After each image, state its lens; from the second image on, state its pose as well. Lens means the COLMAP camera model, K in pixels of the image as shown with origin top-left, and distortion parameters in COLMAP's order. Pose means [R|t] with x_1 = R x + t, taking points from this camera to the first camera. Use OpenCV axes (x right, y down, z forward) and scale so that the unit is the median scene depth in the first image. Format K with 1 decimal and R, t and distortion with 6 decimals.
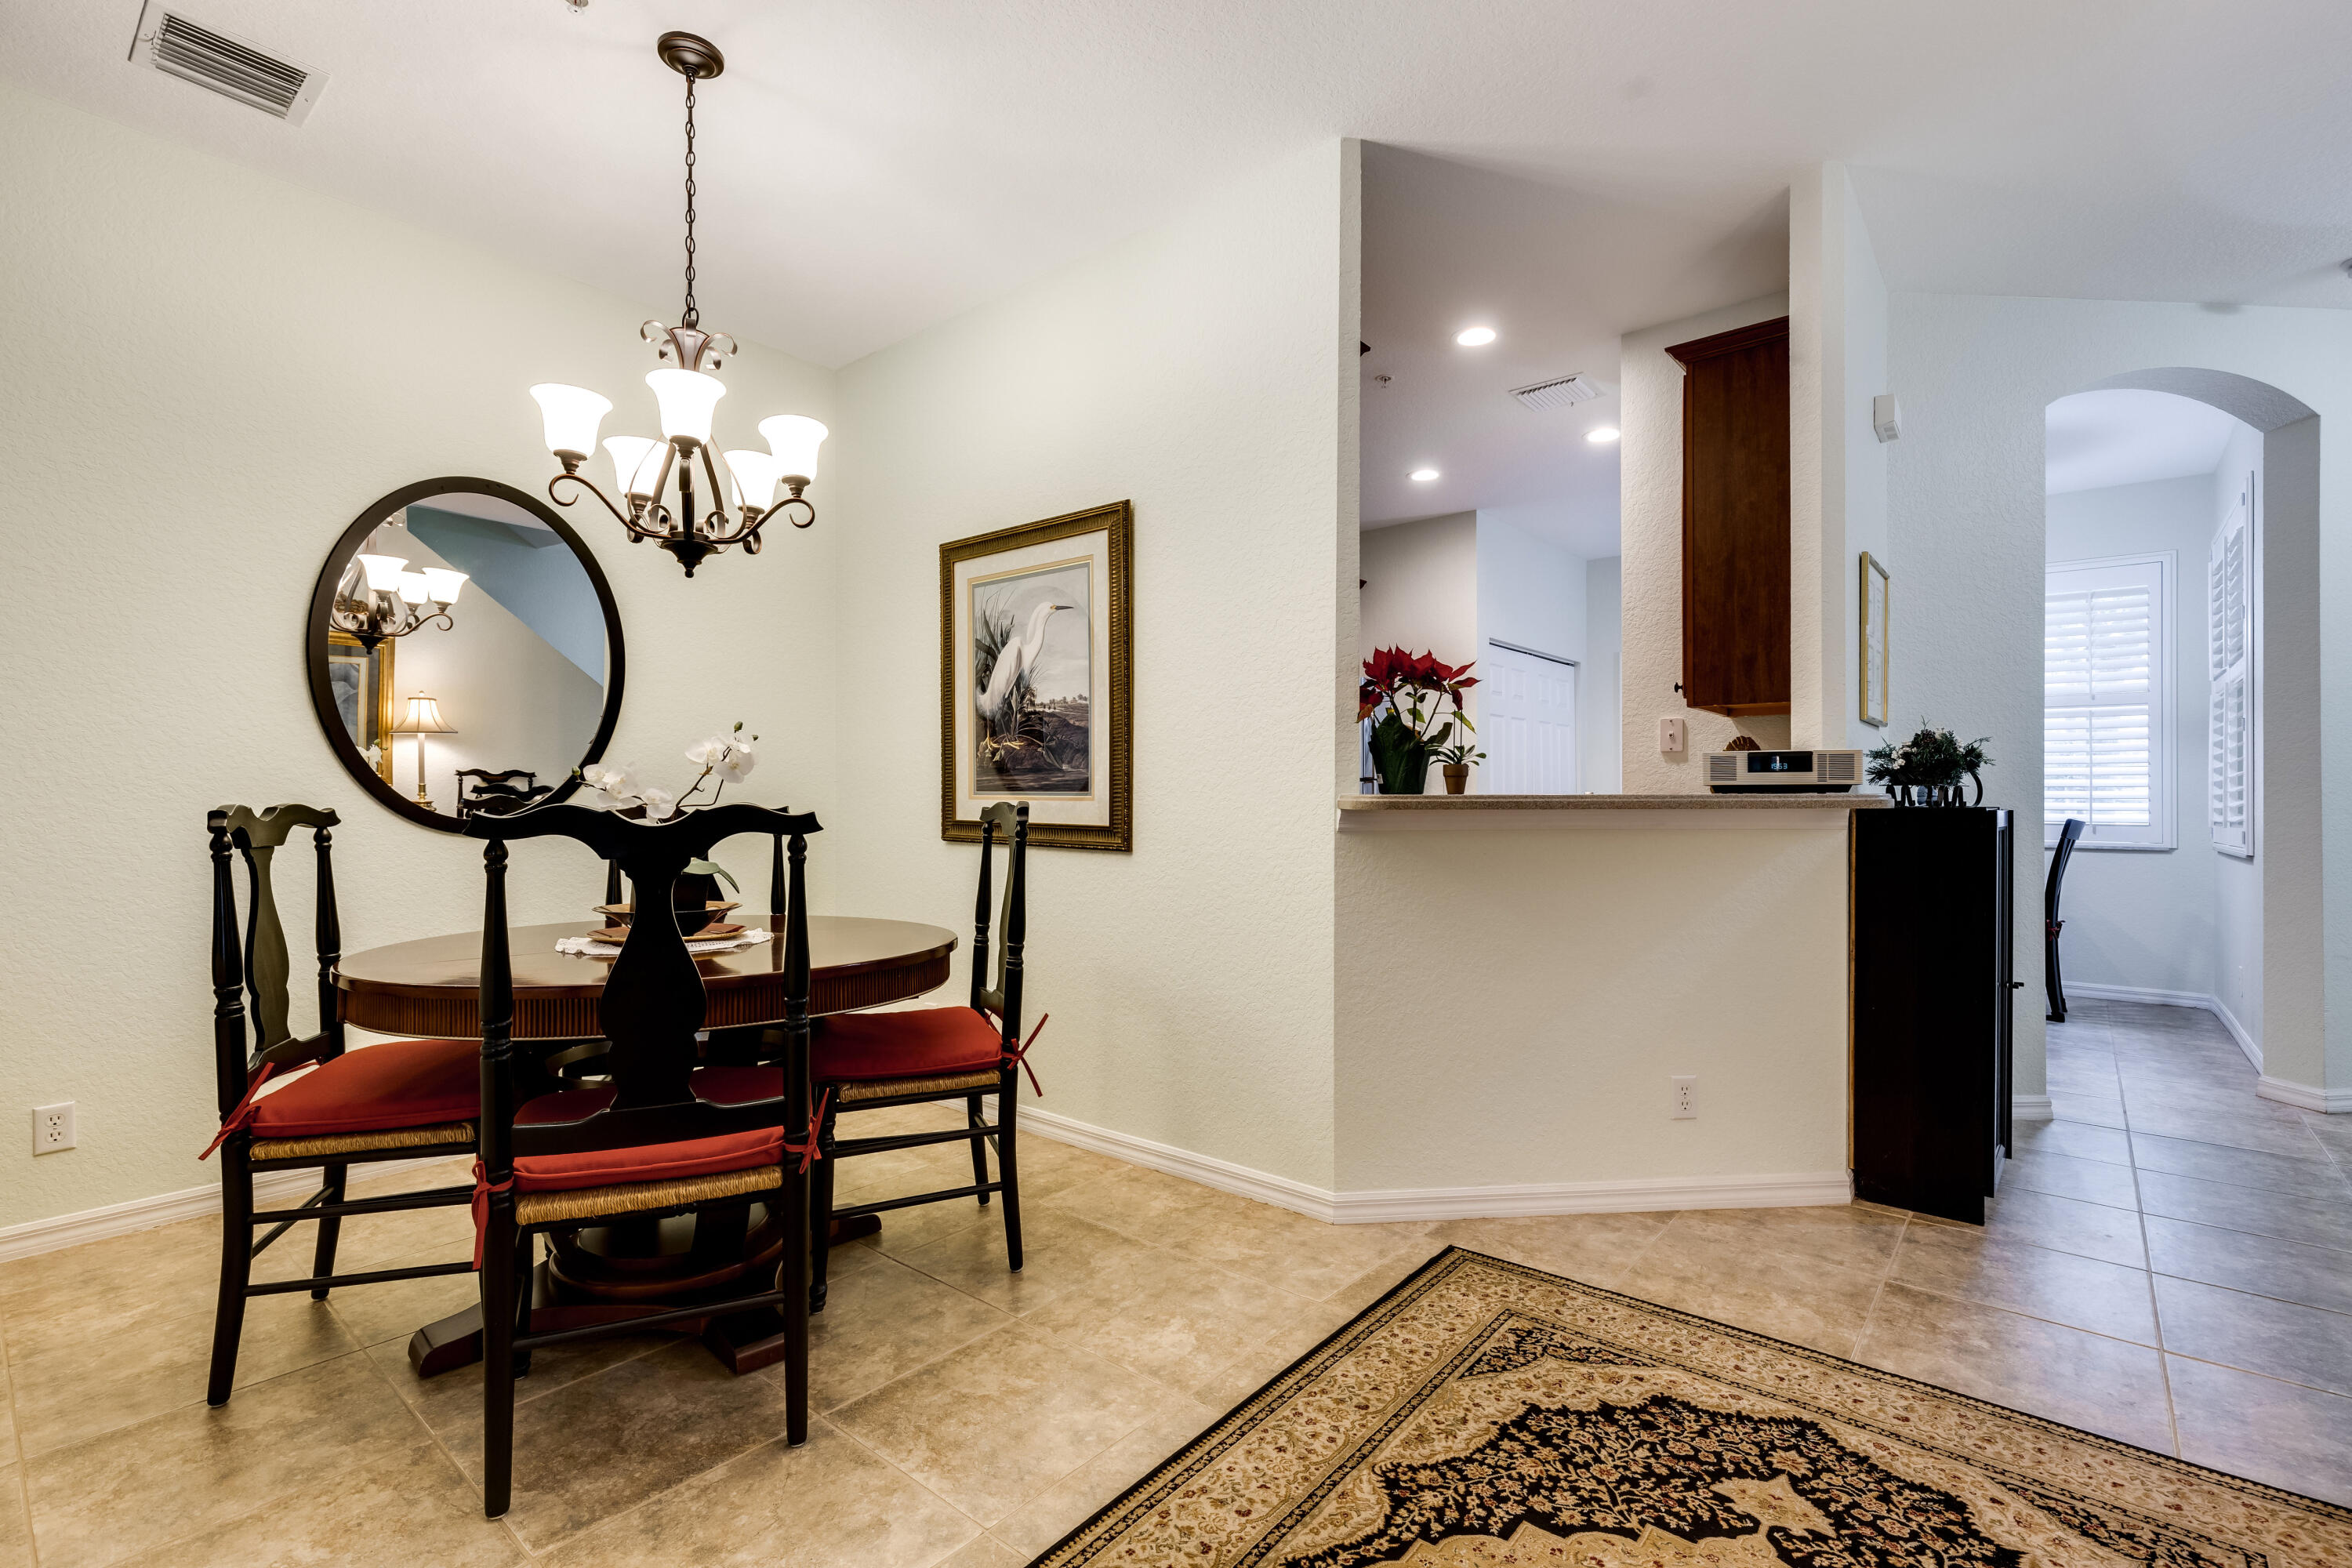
lens RADIAL K [[1073.8, 0, 1199.2], [0, 1073.8, 797.0], [0, 0, 1]] dist [0.004042, -0.000145]
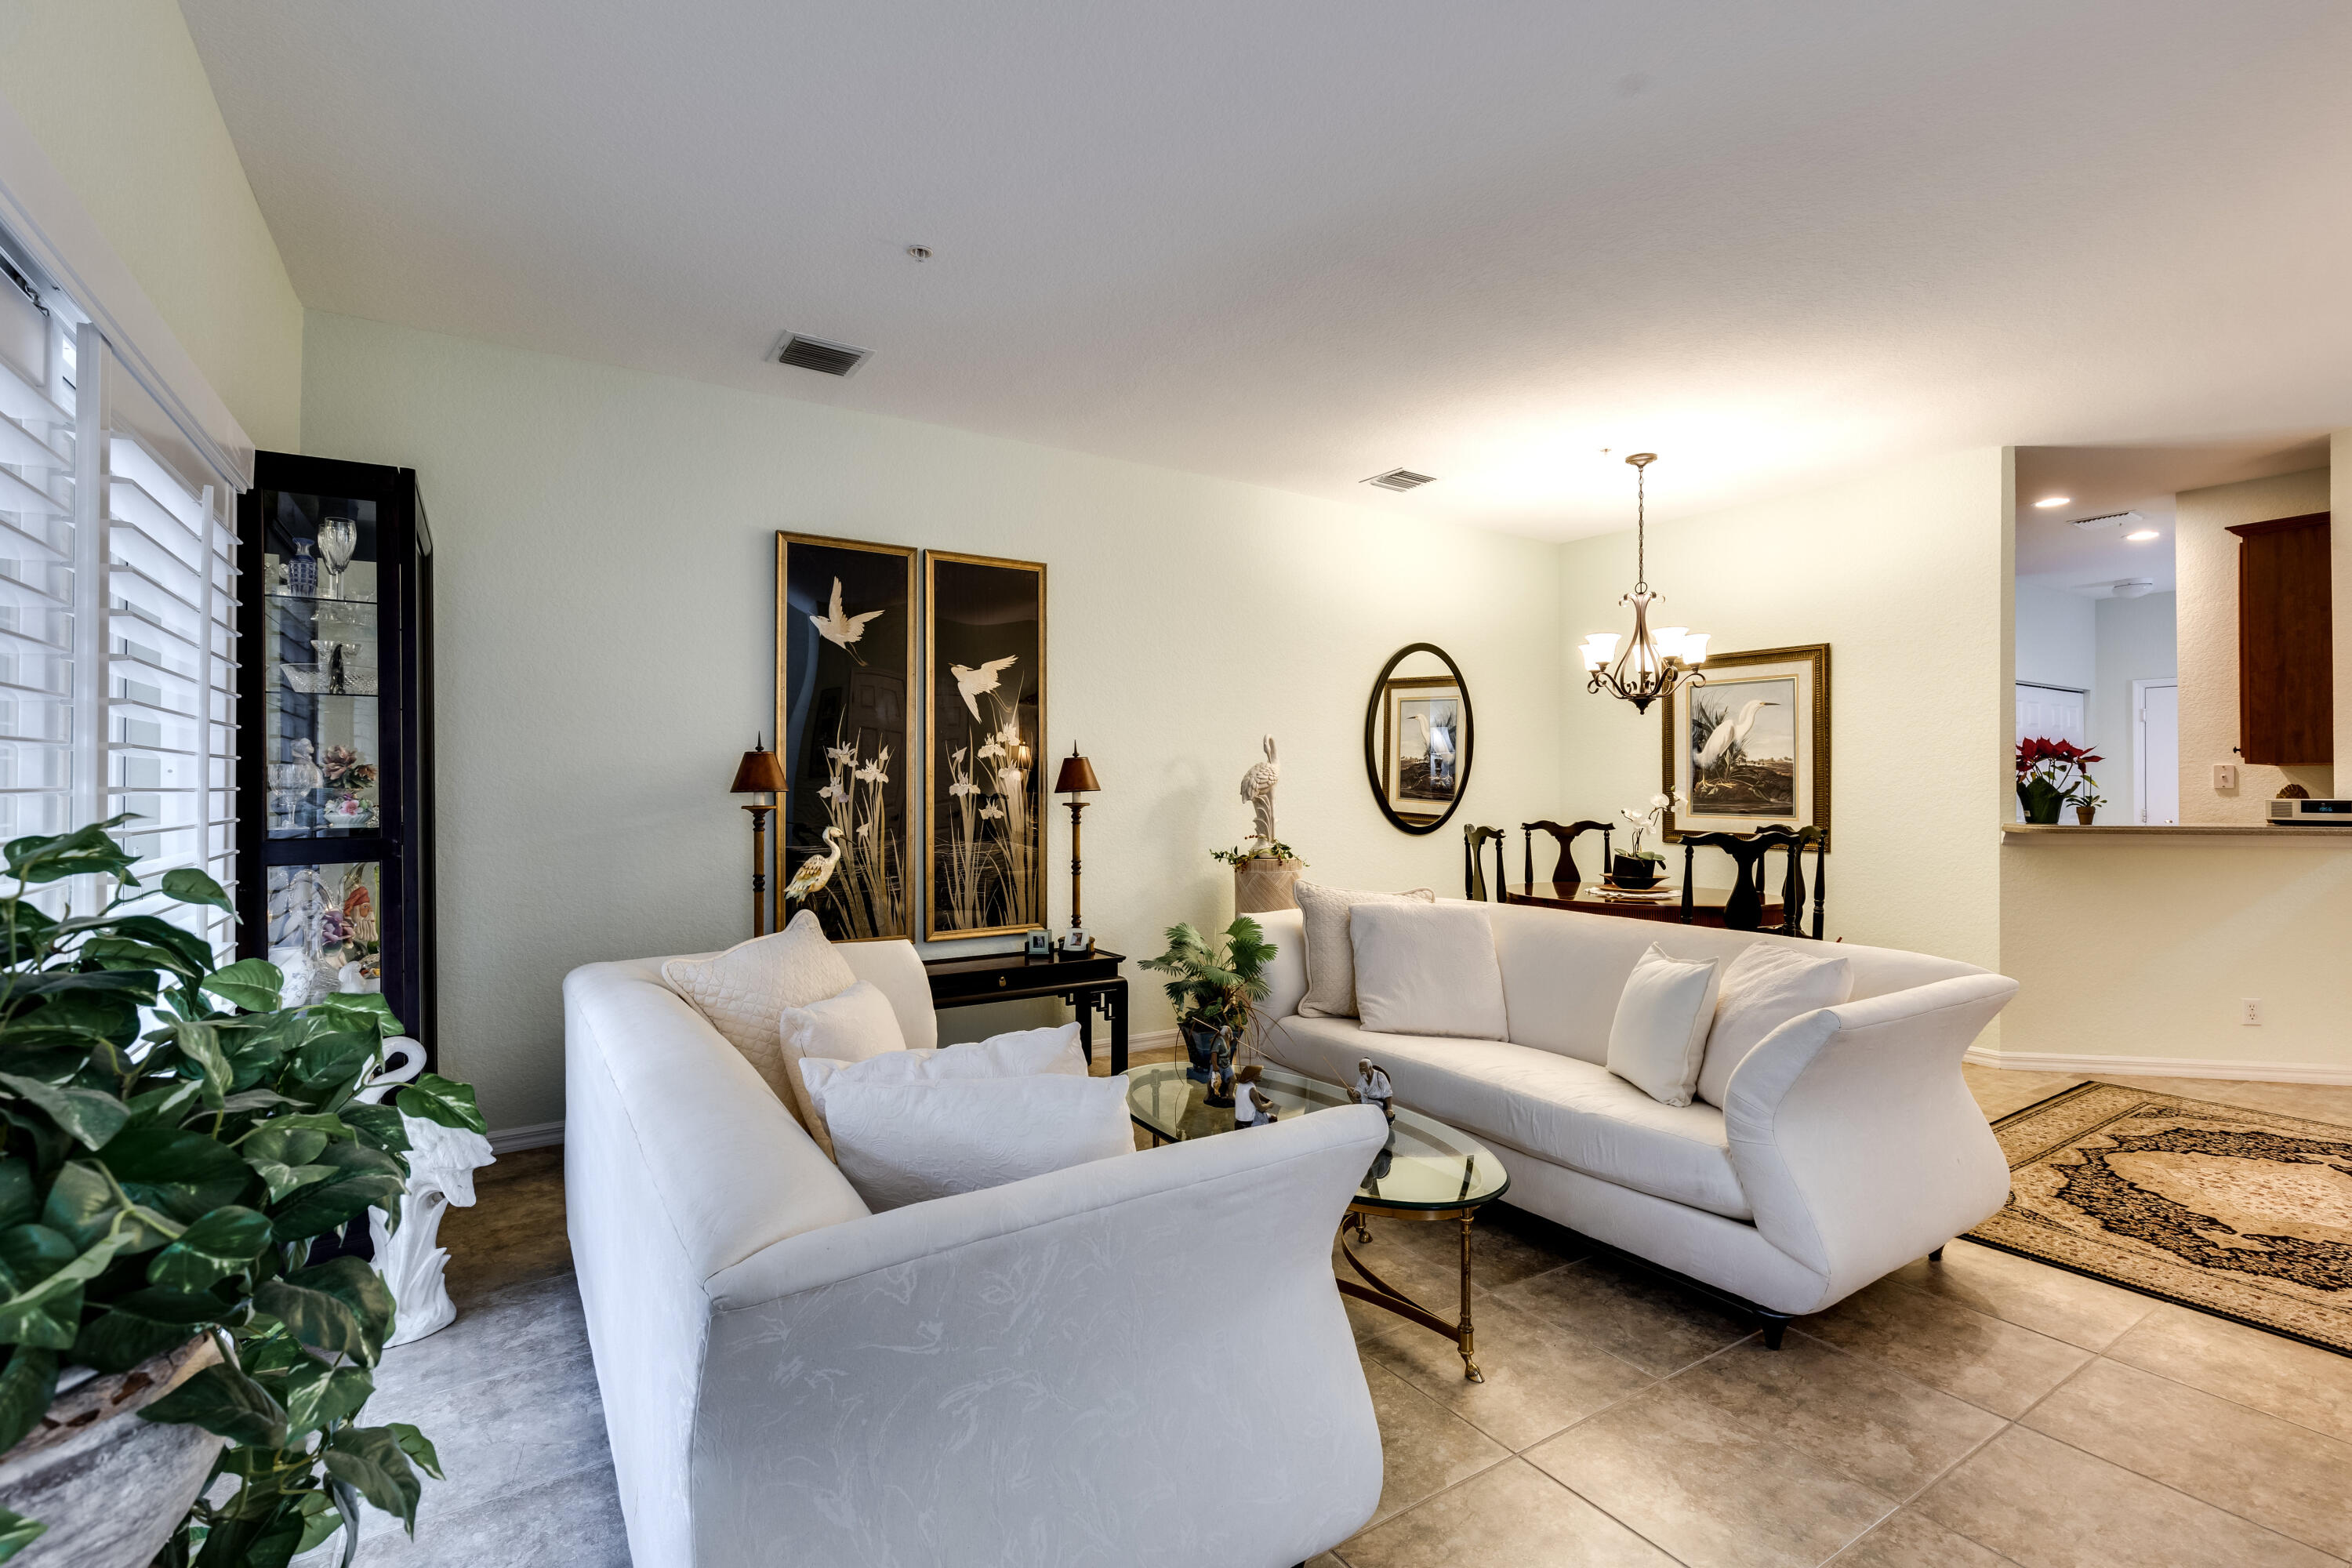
lens RADIAL K [[1073.8, 0, 1188.1], [0, 1073.8, 775.8], [0, 0, 1]] dist [0.004042, -0.000145]
pose [[0.953298, 0.000182, -0.302030, -0.543360], [-0.003322, 0.999946, -0.009884, -0.051699], [0.302012, 0.010426, 0.953247, -0.960522]]
